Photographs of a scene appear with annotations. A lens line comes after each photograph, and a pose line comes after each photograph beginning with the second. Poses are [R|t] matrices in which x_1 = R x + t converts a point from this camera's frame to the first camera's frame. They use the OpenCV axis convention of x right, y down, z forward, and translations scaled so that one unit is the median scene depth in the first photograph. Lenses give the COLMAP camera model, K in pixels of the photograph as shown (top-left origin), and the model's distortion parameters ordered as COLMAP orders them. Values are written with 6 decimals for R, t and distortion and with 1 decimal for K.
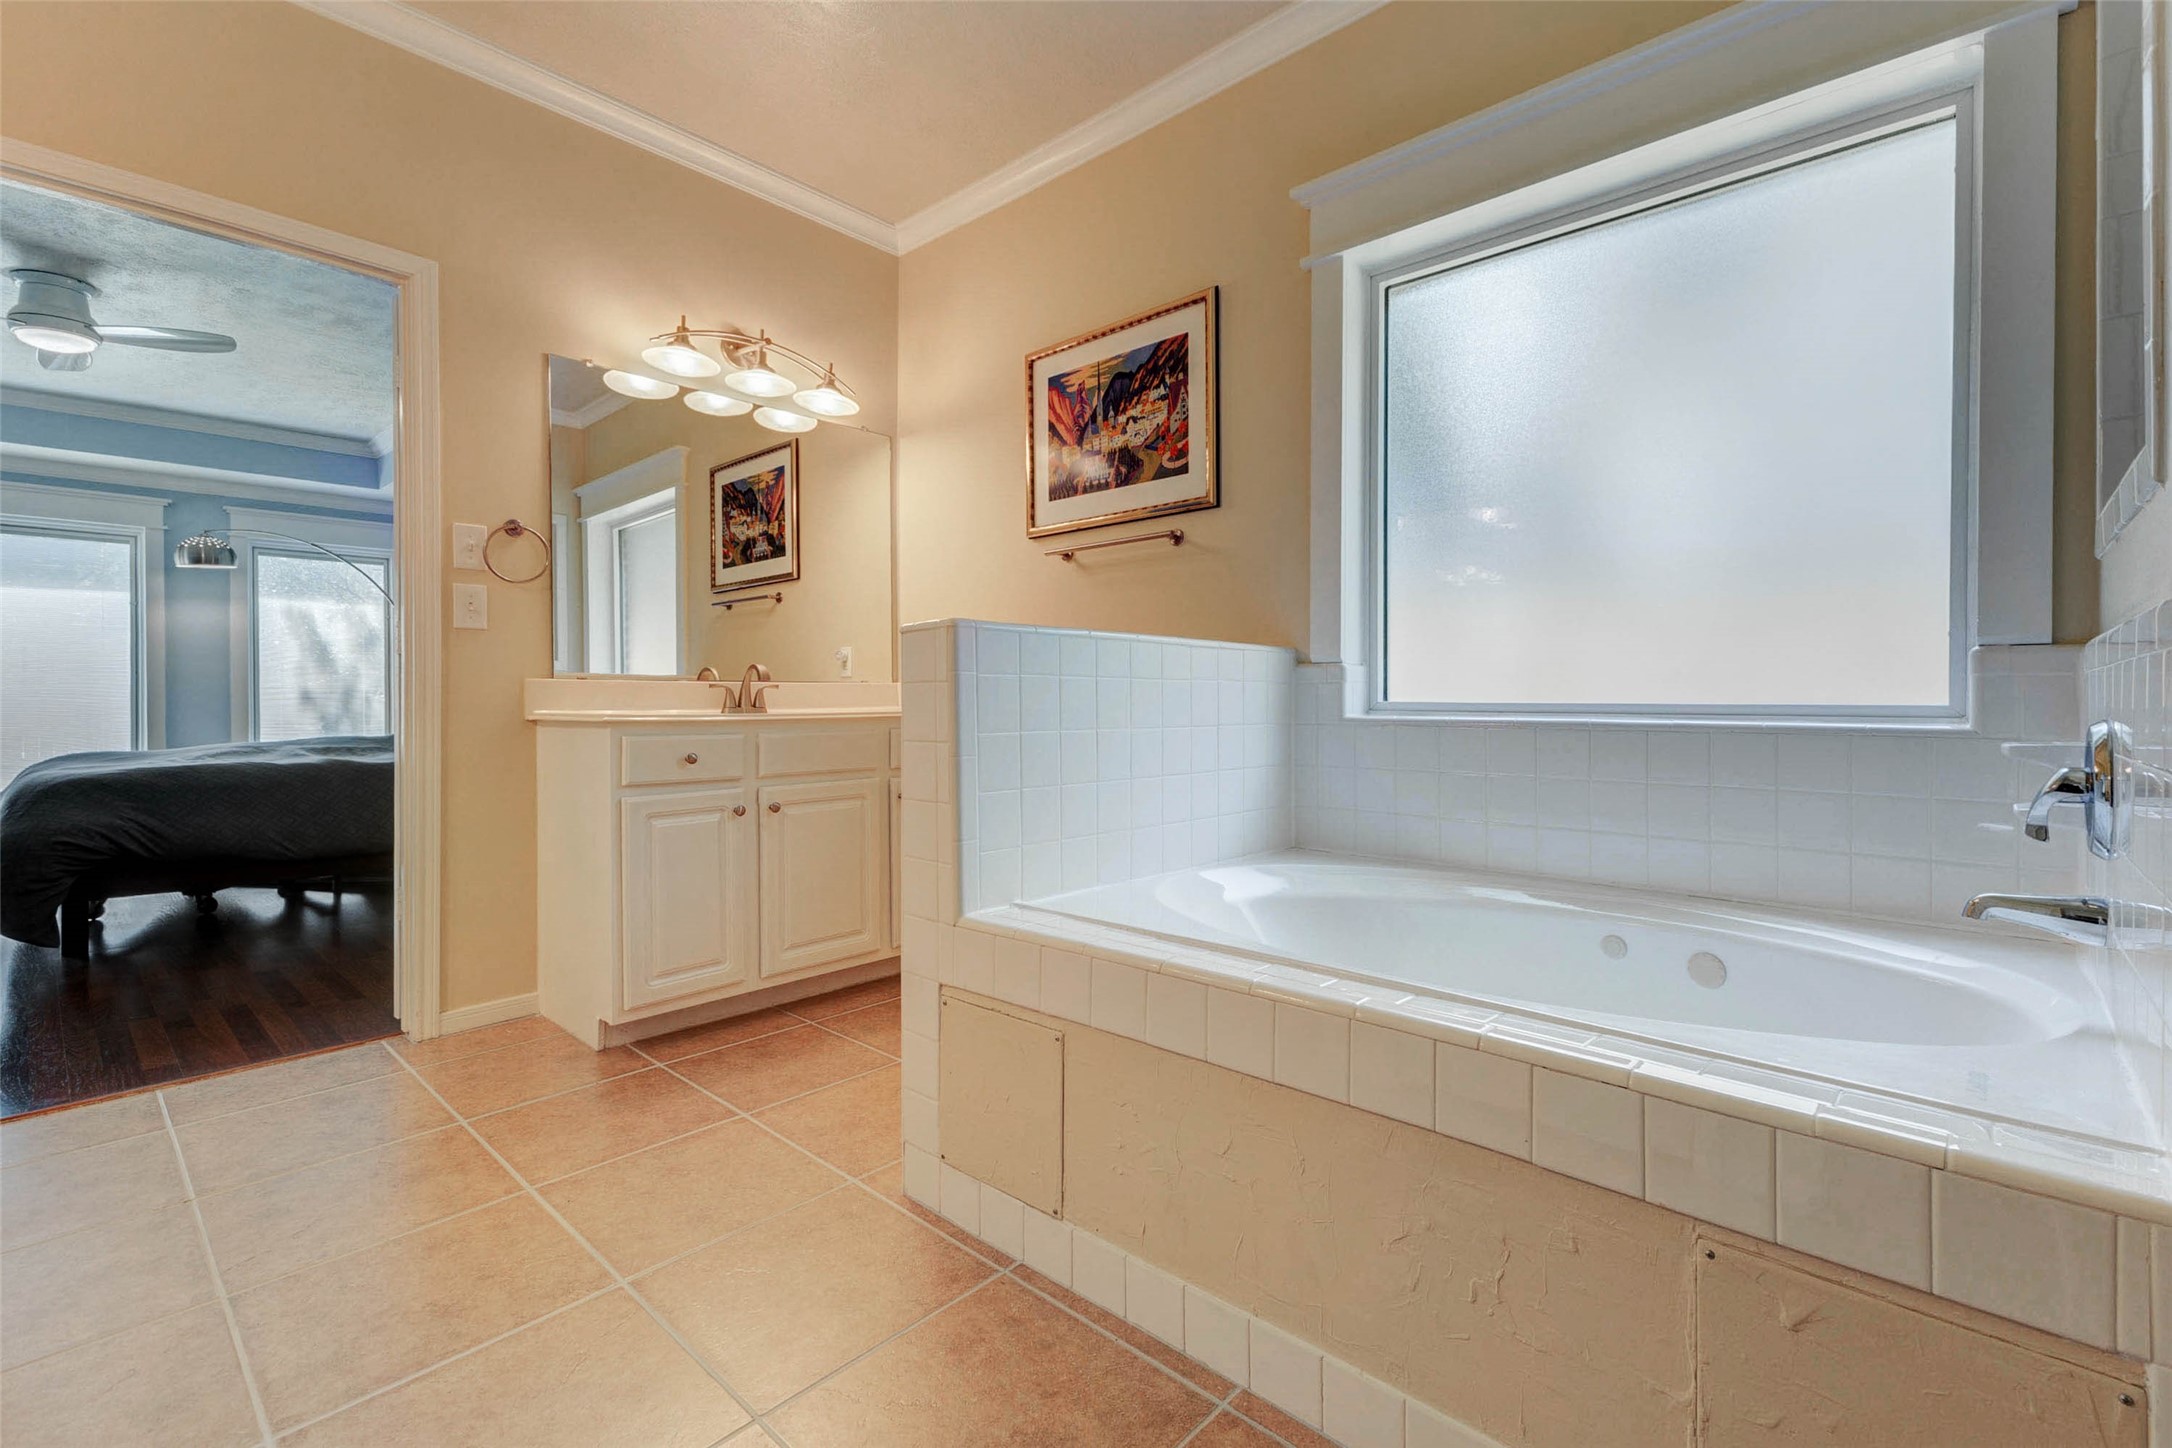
lens RADIAL K [[963.8, 0, 1091.4], [0, 963.8, 701.2], [0, 0, 1]] dist [0.017850, 0.000222]
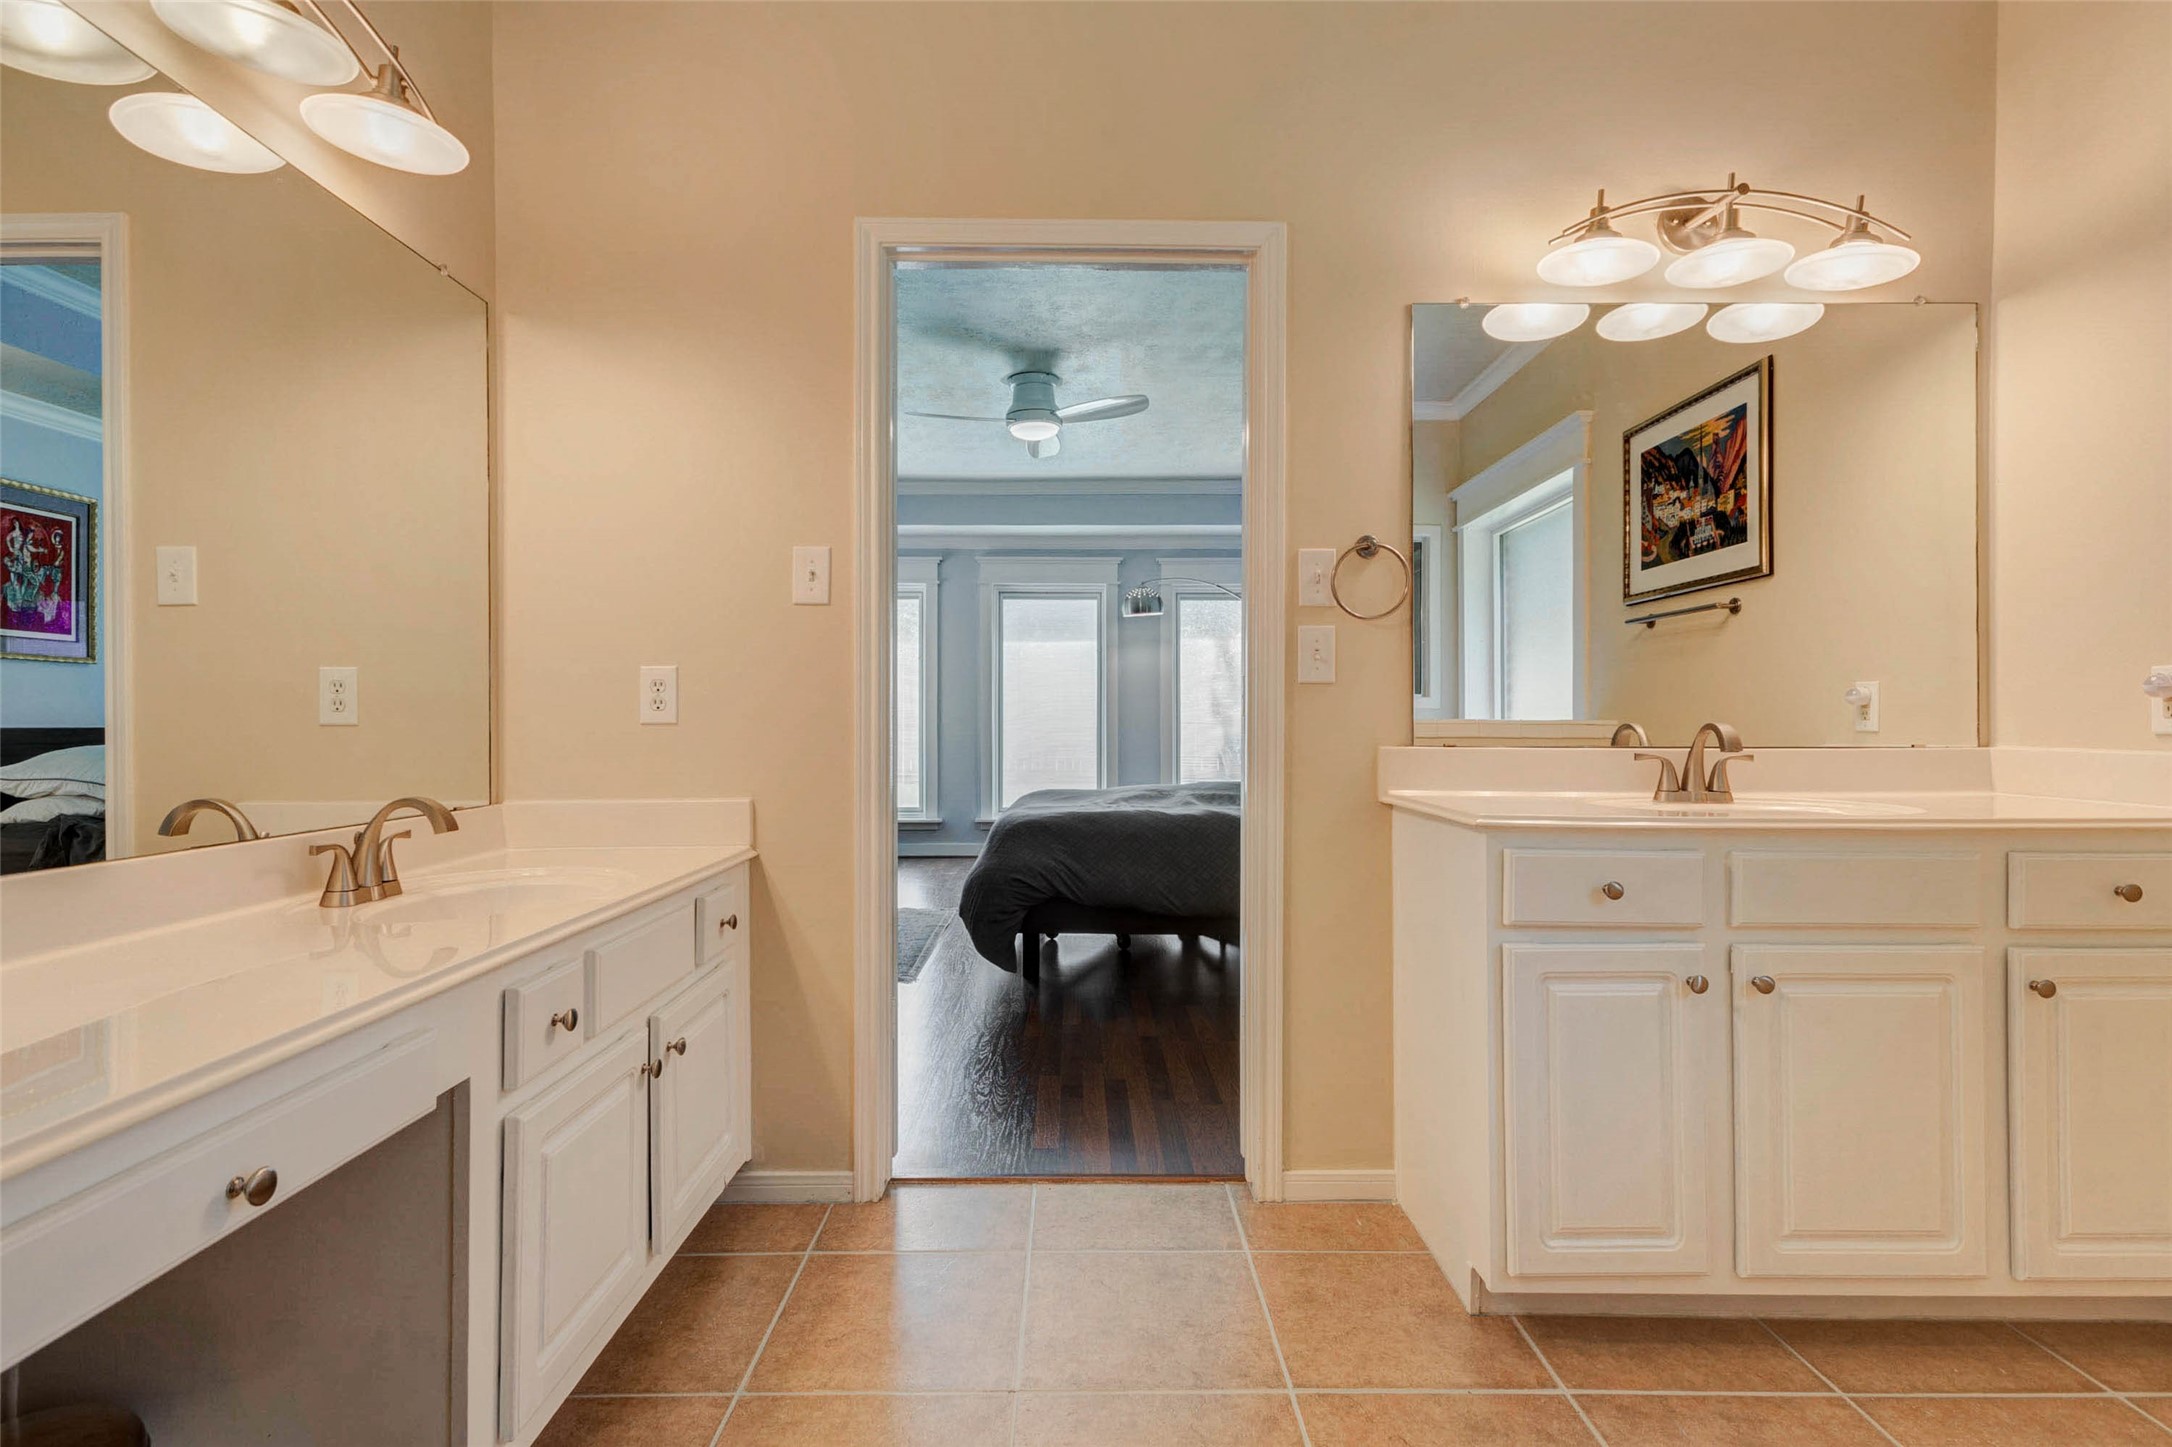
lens RADIAL K [[1074.6, 0, 1079.7], [0, 1074.6, 712.9], [0, 0, 1]] dist [0.015463, -0.000895]
pose [[0.678301, 0.000517, -0.734784, -0.094505], [-0.006122, 0.999969, -0.004948, -0.031303], [0.734758, 0.007855, 0.678284, 0.192731]]
